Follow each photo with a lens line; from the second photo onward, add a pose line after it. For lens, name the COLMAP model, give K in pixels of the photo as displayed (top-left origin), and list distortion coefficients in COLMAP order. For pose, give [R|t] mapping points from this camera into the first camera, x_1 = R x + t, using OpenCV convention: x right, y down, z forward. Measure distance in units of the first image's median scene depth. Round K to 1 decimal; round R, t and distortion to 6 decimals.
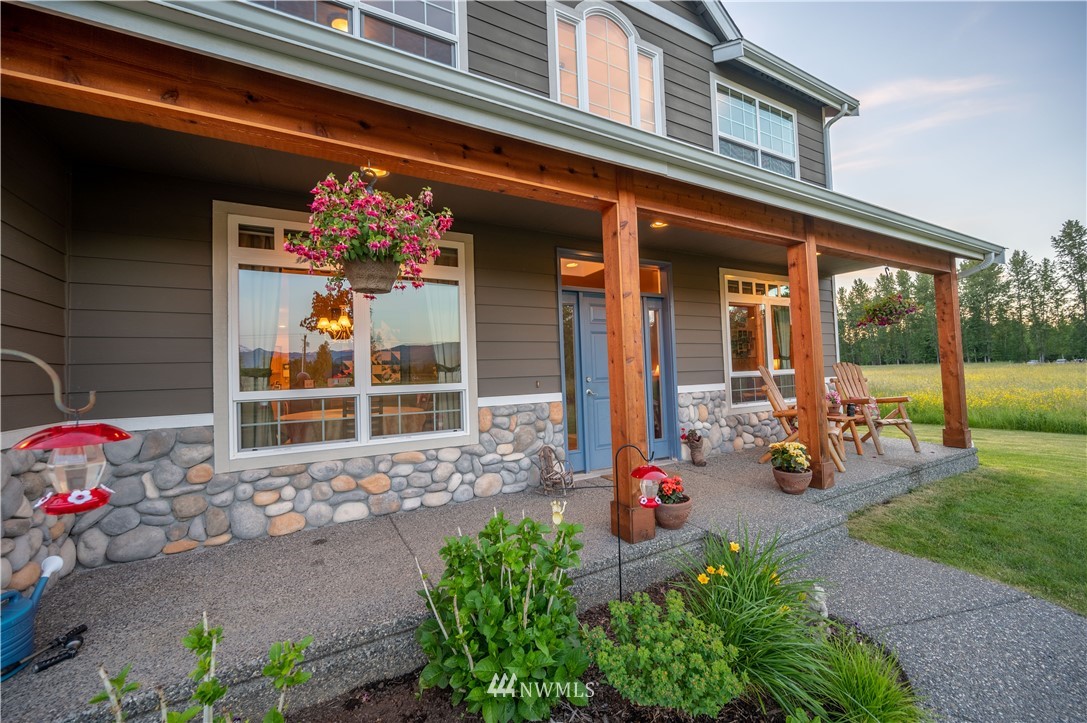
lens RADIAL K [[430.0, 0, 545.7], [0, 430.0, 359.3], [0, 0, 1]] dist [-0.001281, 0.000424]
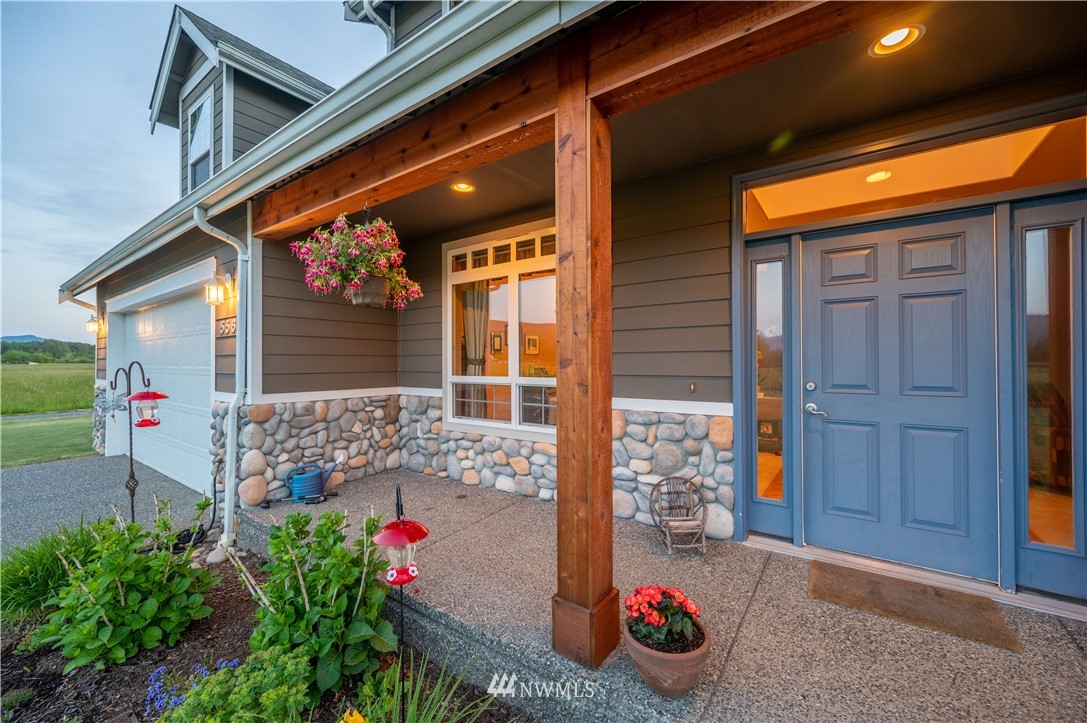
lens RADIAL K [[430.0, 0, 547.9], [0, 430.0, 361.5], [0, 0, 1]] dist [-0.001281, 0.000424]
pose [[0.431806, 0.031339, -0.901422, 0.620193], [0.020703, 0.998789, 0.044641, -0.025062], [0.901729, -0.037938, 0.430634, 0.595362]]
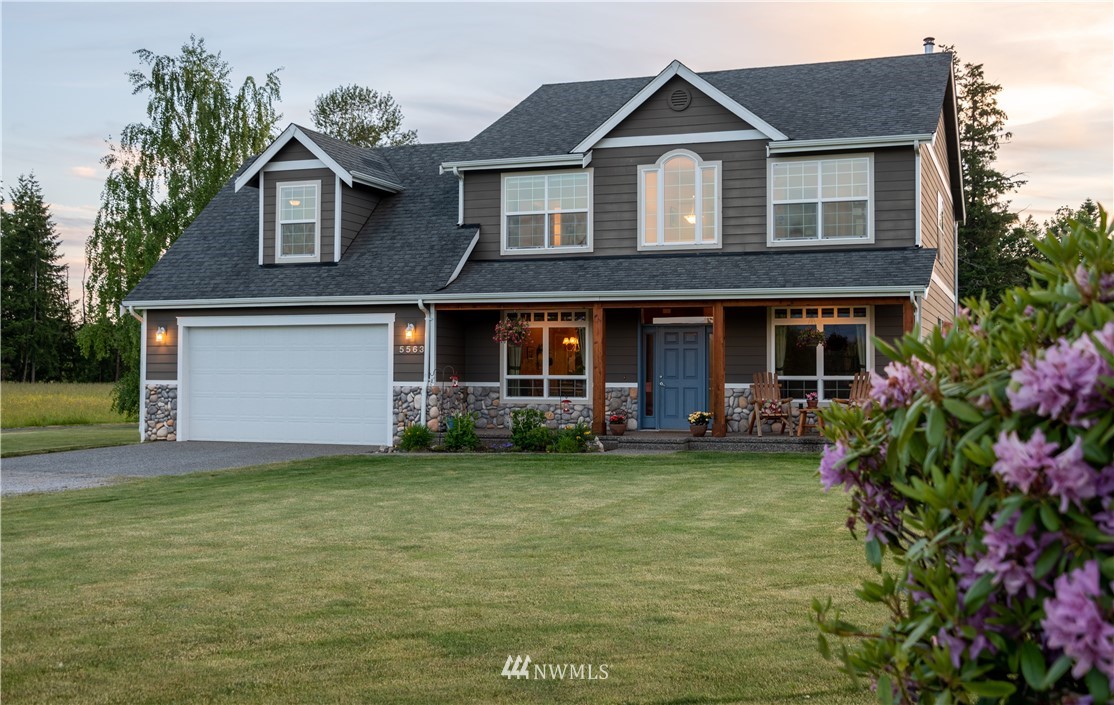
lens RADIAL K [[1320.3, 0, 556.1], [0, 1320.3, 353.1], [0, 0, 1]] dist [-0.060690, 0.000000]
pose [[0.650960, 0.022161, -0.758788, 5.194484], [0.000608, 0.999558, 0.029714, -0.278367], [0.759111, -0.019804, 0.650659, -3.744898]]
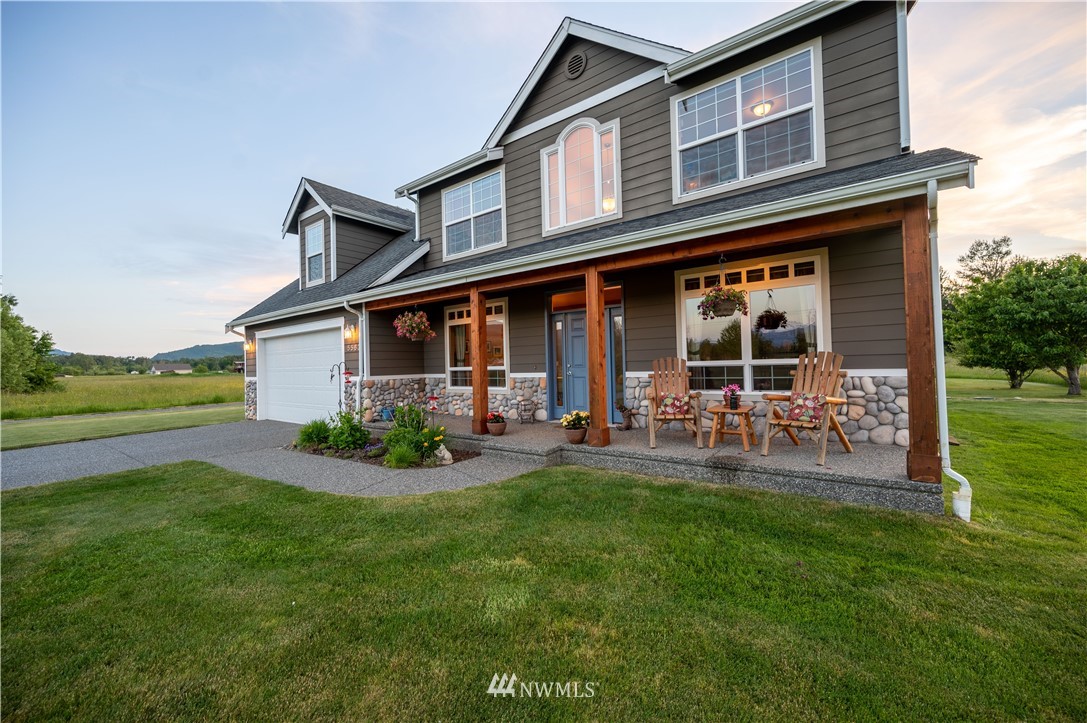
lens RADIAL K [[430.0, 0, 548.2], [0, 430.0, 361.3], [0, 0, 1]] dist [-0.001281, 0.000424]
pose [[0.411611, 0.016828, -0.911204, 2.123702], [0.044438, 0.998270, 0.038509, -0.050549], [0.910275, -0.056343, 0.410151, 0.331711]]
